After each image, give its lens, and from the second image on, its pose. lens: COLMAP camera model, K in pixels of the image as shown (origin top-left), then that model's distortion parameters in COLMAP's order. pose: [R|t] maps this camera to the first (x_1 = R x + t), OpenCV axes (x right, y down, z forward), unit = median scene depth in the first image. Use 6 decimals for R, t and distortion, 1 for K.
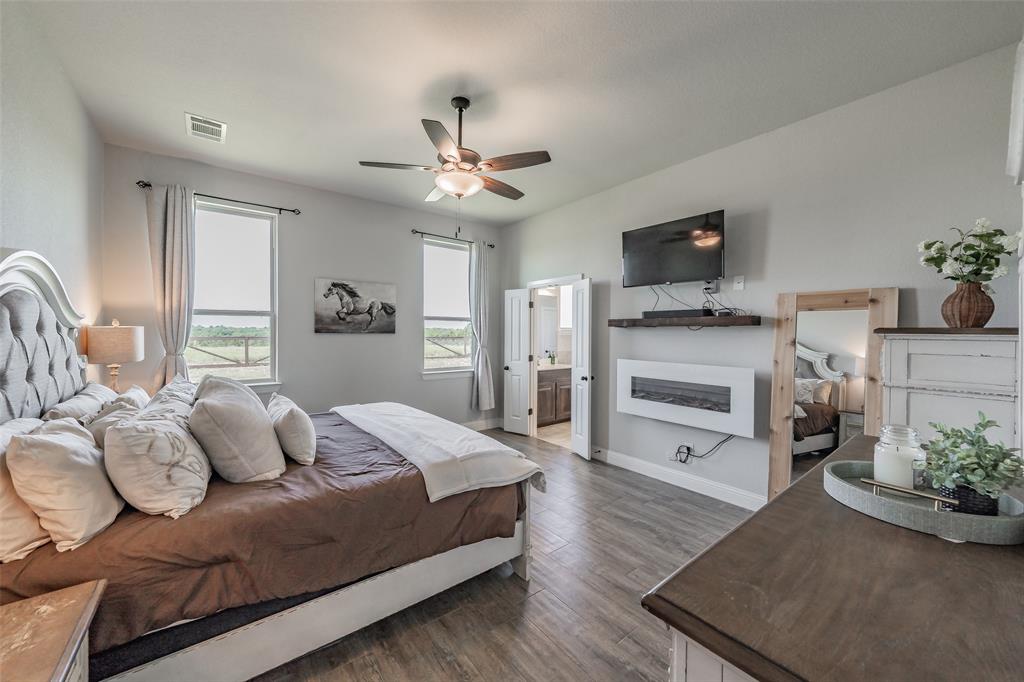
lens RADIAL K [[382.6, 0, 516.4], [0, 382.6, 341.0], [0, 0, 1]] dist [-0.000868, 0.000222]
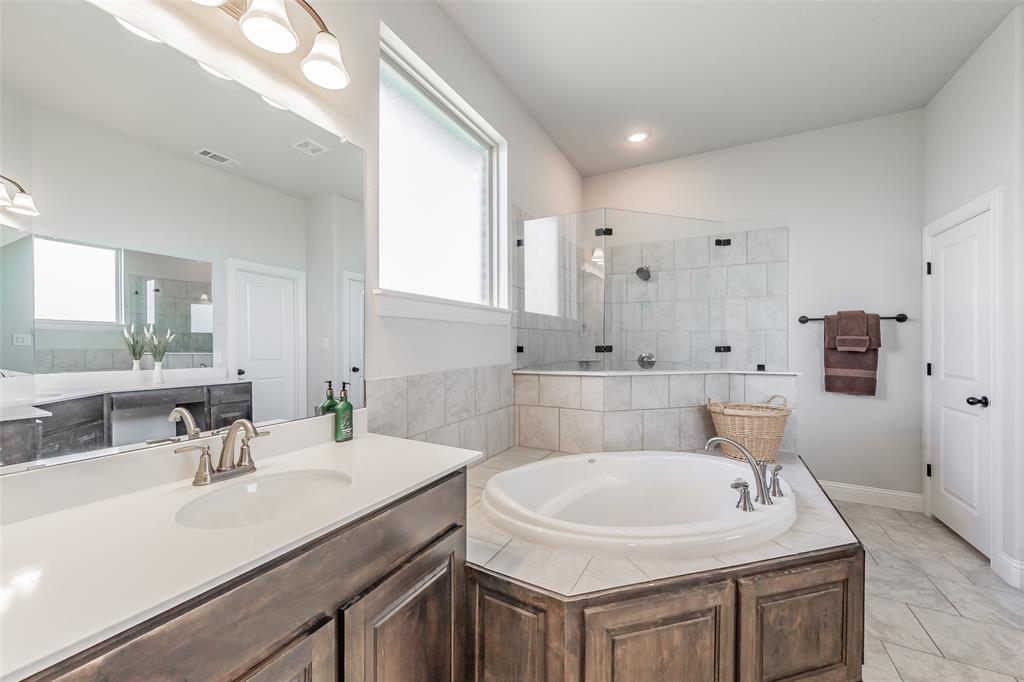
lens RADIAL K [[393.2, 0, 494.8], [0, 393.2, 344.9], [0, 0, 1]] dist [-0.001368, 0.000334]
pose [[0.930765, -0.008179, 0.365526, 0.140337], [0.012750, 0.999868, -0.010094, 0.013720], [-0.365395, 0.014055, 0.930746, 1.125768]]
